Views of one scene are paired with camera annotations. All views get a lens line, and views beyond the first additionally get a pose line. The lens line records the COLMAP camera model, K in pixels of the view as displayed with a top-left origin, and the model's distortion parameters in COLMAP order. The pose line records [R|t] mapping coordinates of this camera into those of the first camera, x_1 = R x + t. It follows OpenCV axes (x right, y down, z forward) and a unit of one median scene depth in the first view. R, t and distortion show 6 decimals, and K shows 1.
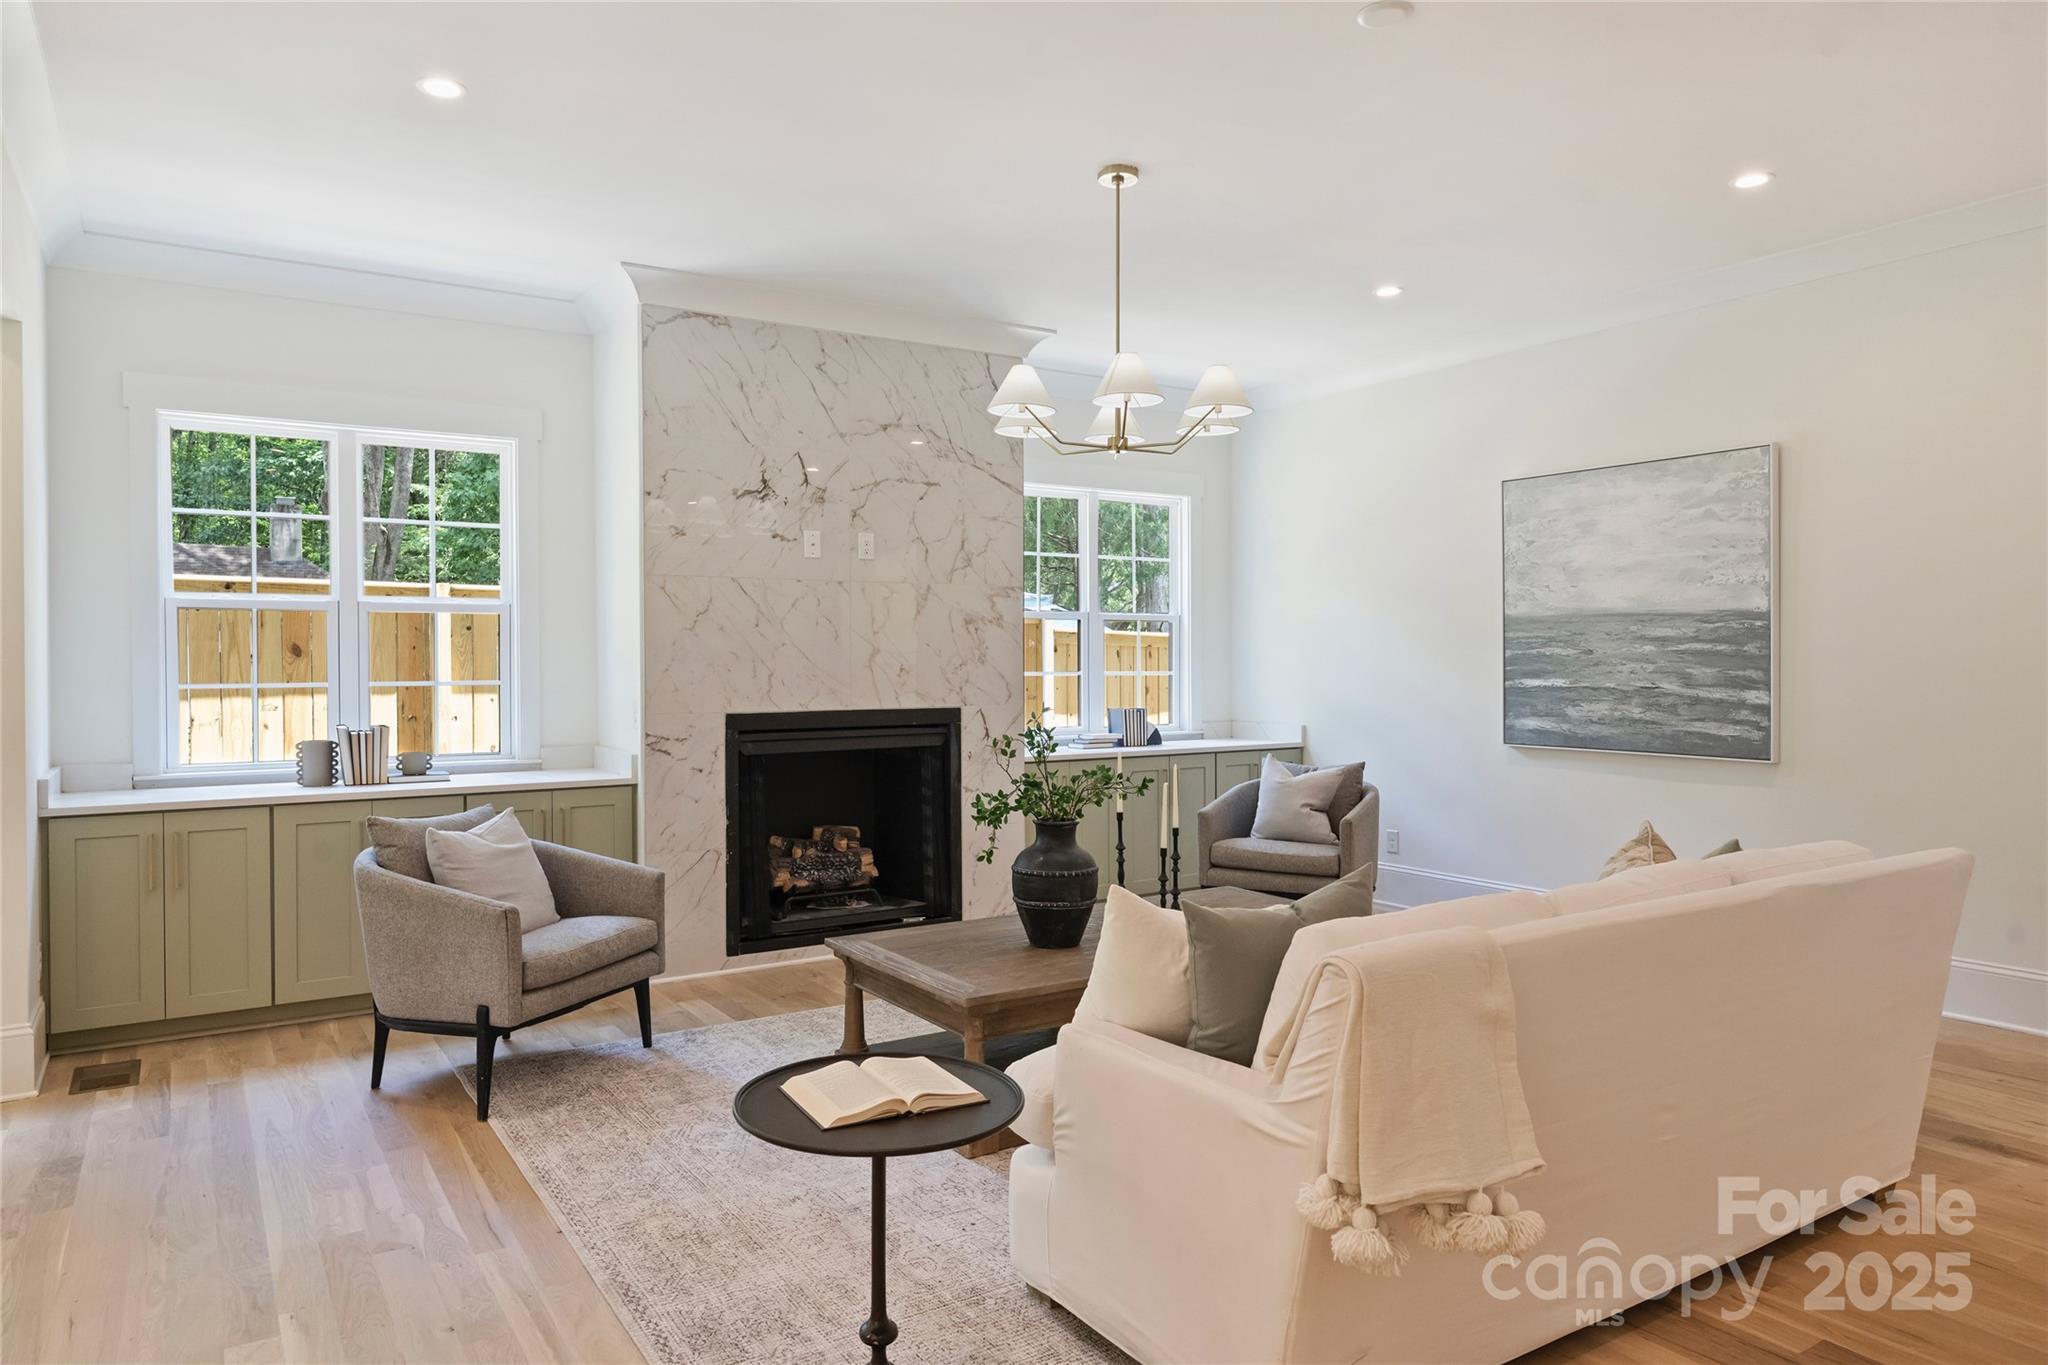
lens RADIAL K [[1303.2, 0, 1023.4], [0, 1303.2, 680.2], [0, 0, 1]] dist [0.000176, -0.000072]
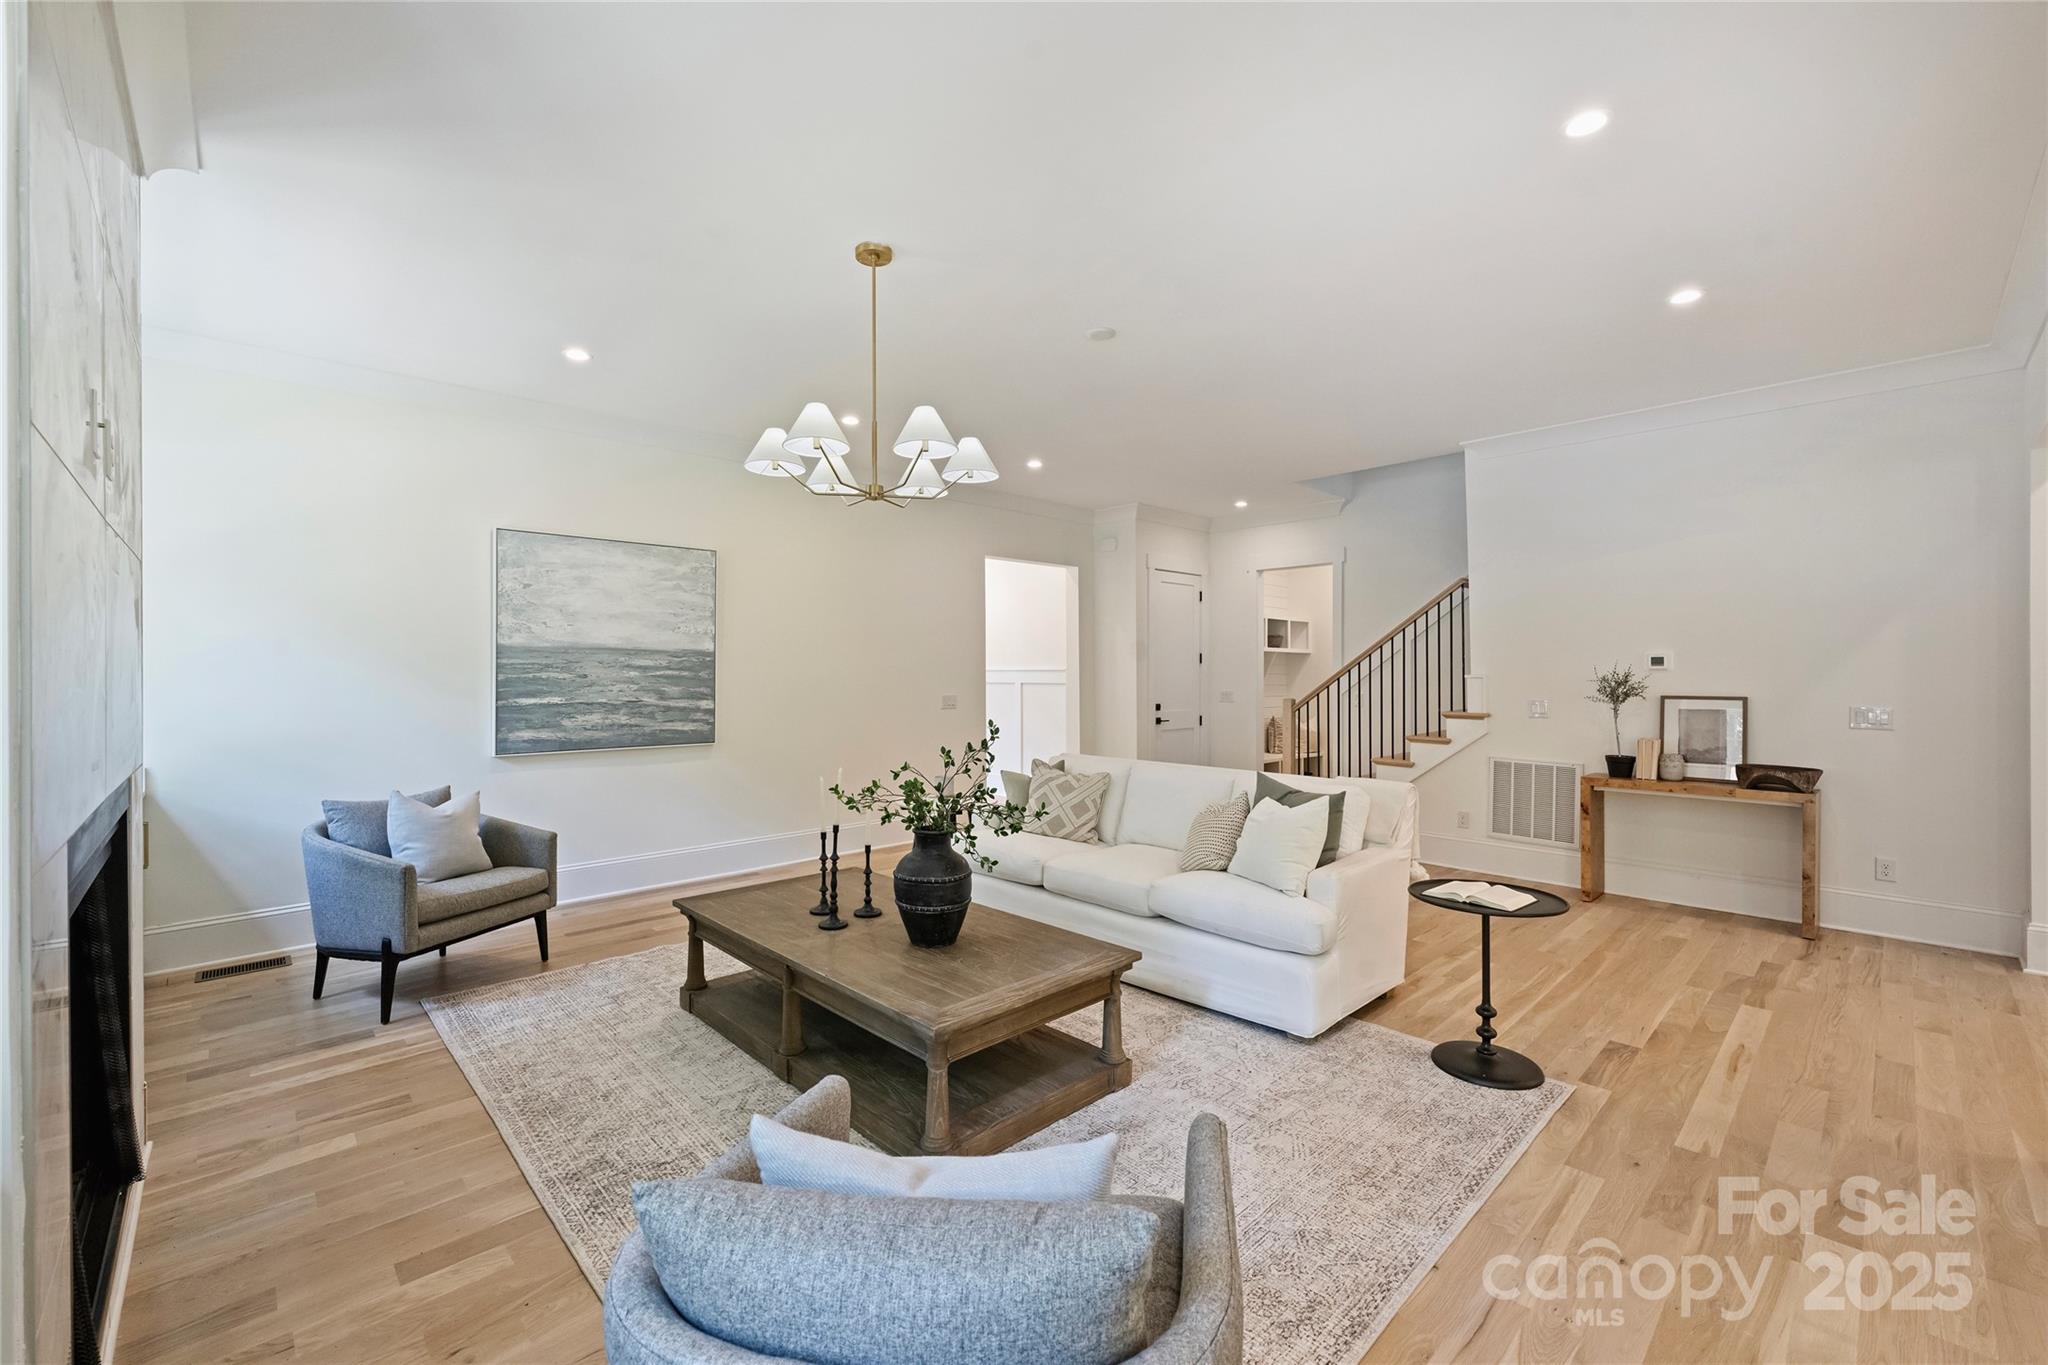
lens RADIAL K [[836.2, 0, 1022.5], [0, 836.2, 675.8], [0, 0, 1]] dist [-0.000602, -0.000012]
pose [[-0.183056, 0.001860, 0.983101, -0.487329], [0.018384, 0.999830, 0.001532, -0.015507], [-0.982931, 0.018353, -0.183059, 0.738074]]
